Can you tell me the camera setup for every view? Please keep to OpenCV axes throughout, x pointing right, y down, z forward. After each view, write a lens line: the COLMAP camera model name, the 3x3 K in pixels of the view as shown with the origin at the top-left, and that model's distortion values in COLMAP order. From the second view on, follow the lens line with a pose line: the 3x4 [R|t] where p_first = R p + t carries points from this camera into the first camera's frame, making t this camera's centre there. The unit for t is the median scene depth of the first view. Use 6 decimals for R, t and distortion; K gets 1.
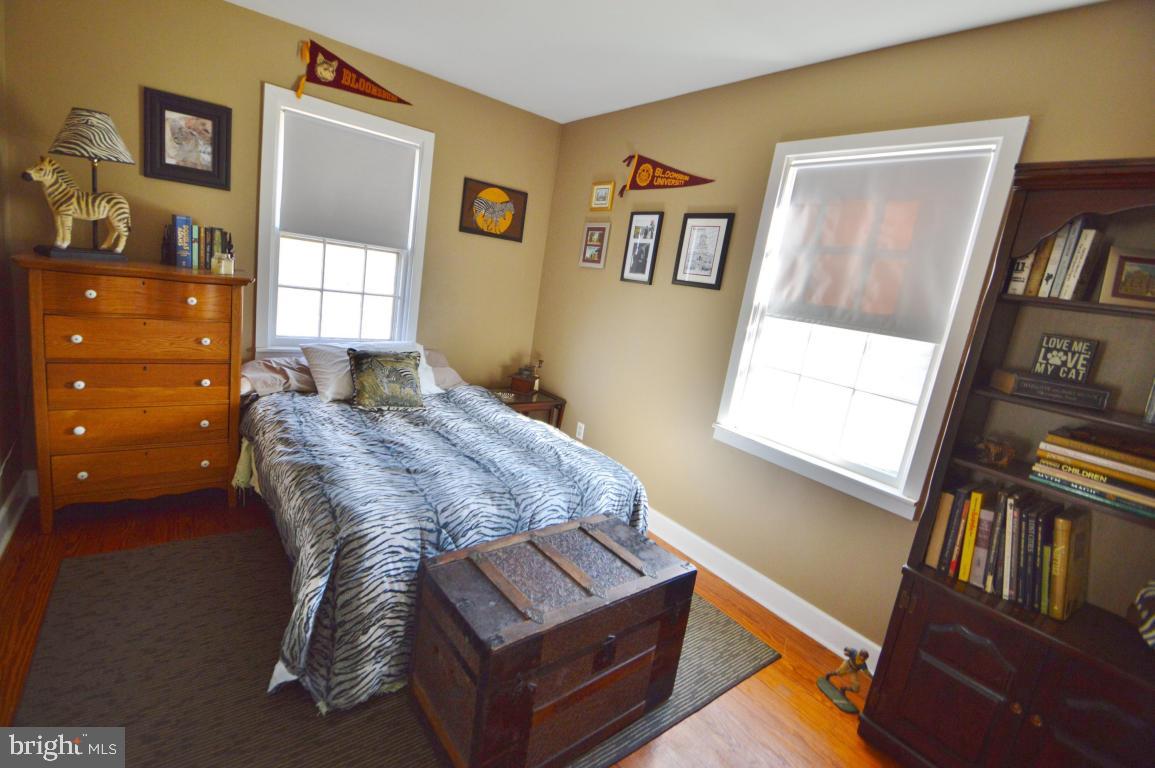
lens RADIAL K [[508.4, 0, 558.6], [0, 508.4, 366.4], [0, 0, 1]] dist [0.023915, -0.024686]
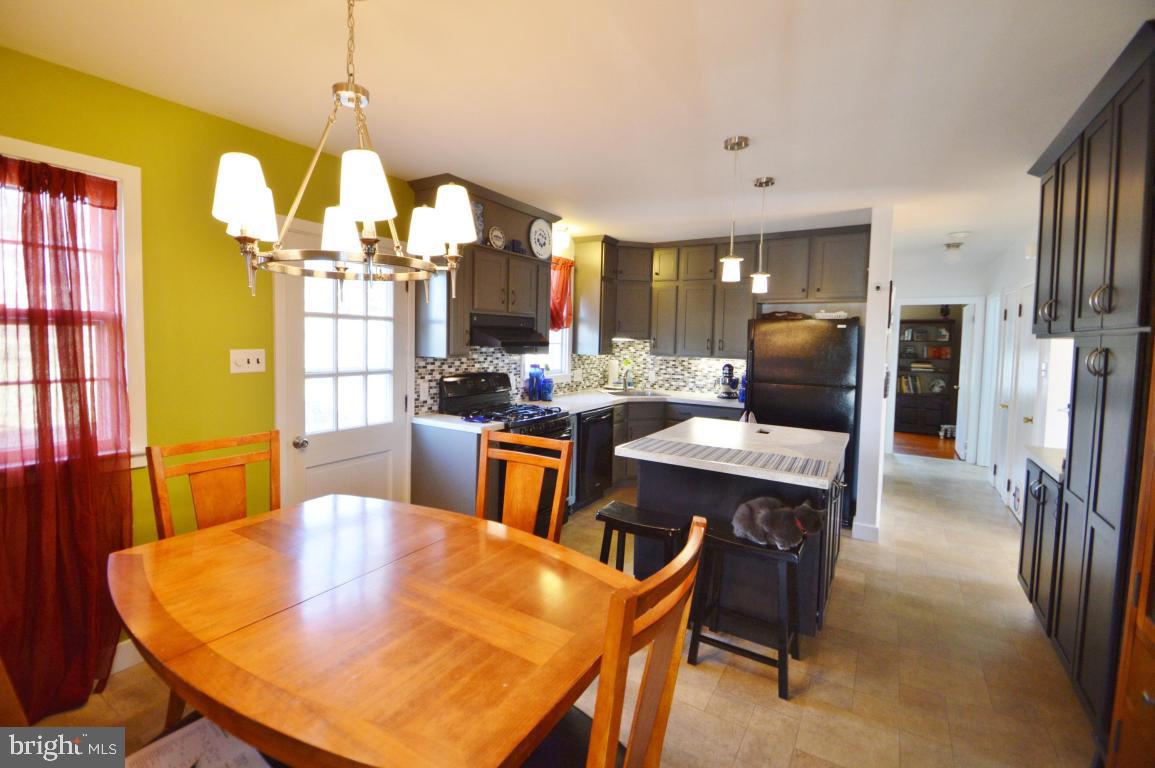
lens RADIAL K [[508.4, 0, 558.6], [0, 508.4, 366.4], [0, 0, 1]] dist [0.023915, -0.024686]
pose [[0.933454, -0.142503, 0.329175, -4.676317], [0.175195, 0.981918, -0.071724, -0.115769], [-0.313002, 0.124620, 0.941541, -3.192545]]
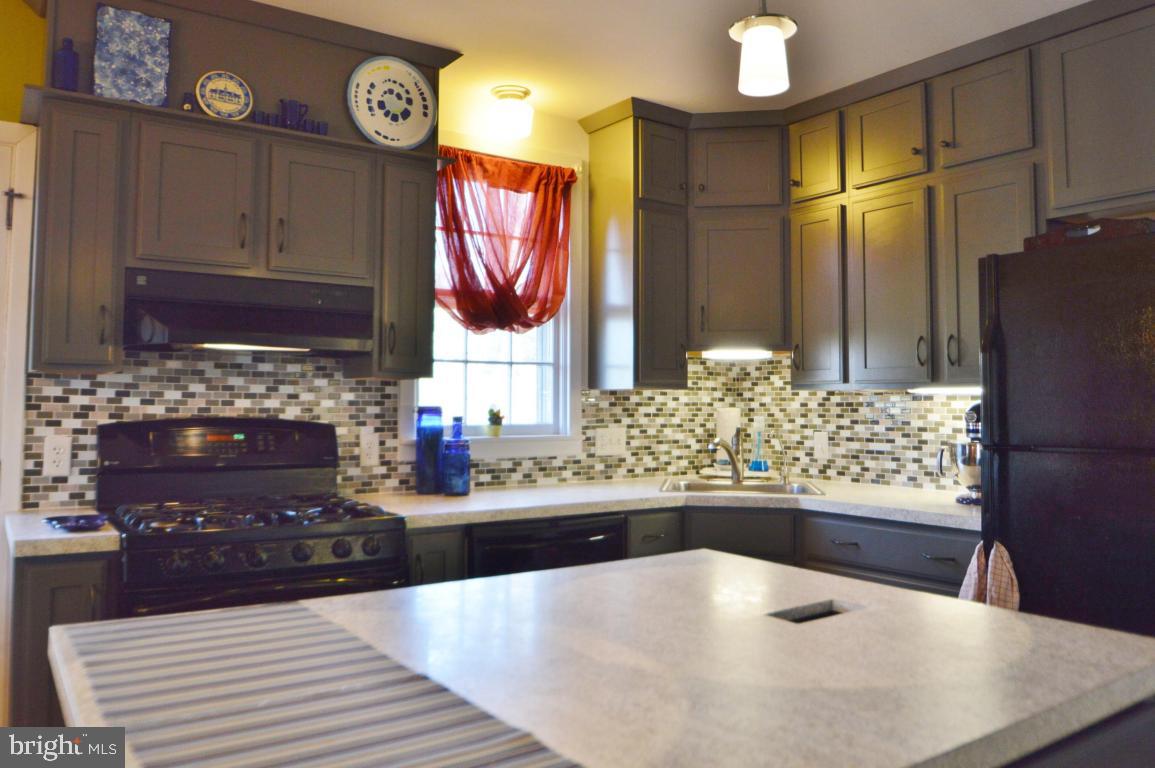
lens RADIAL K [[864.0, 0, 558.2], [0, 864.0, 358.3], [0, 0, 1]] dist [-0.040672, -0.001304]
pose [[0.988700, -0.141152, -0.050479, -3.375524], [0.124739, 0.961417, -0.245188, 0.080631], [0.083140, 0.236120, 0.968161, -2.385001]]
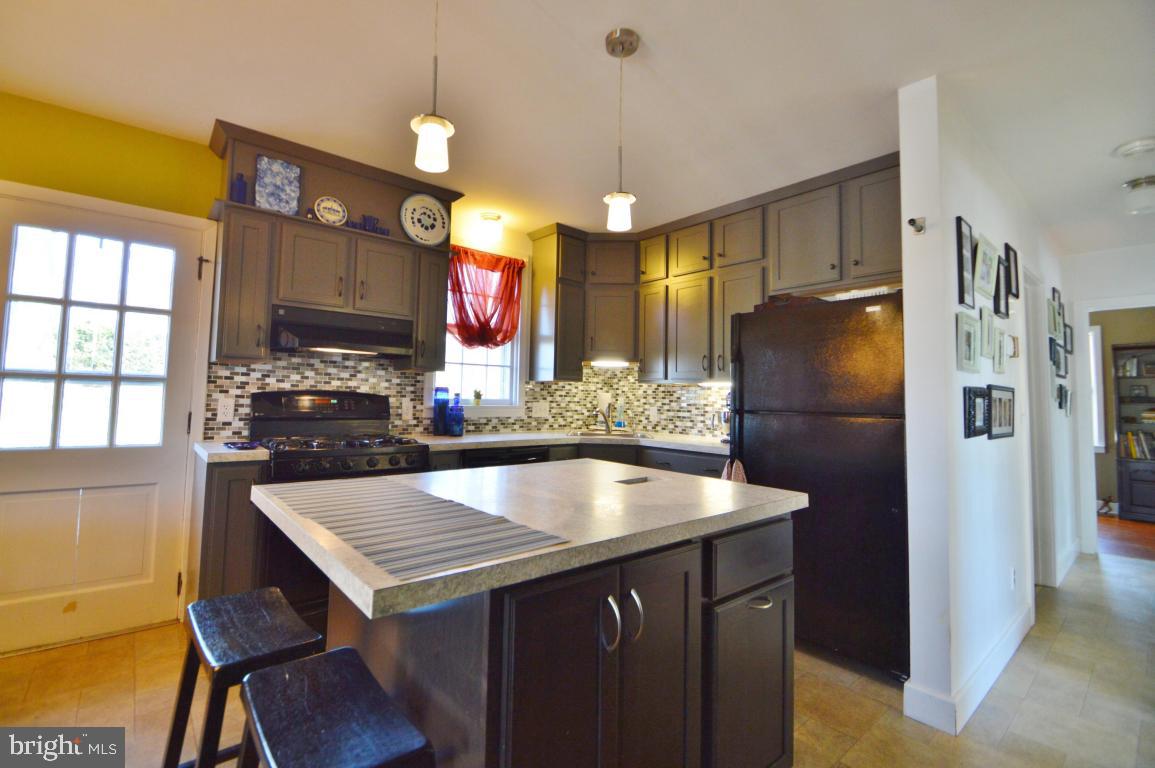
lens RADIAL K [[508.4, 0, 558.6], [0, 508.4, 366.4], [0, 0, 1]] dist [0.023915, -0.024686]
pose [[0.991955, -0.118664, 0.044087, -3.382609], [0.125814, 0.962629, -0.239824, 0.156736], [-0.013981, 0.243442, 0.969815, -2.569823]]
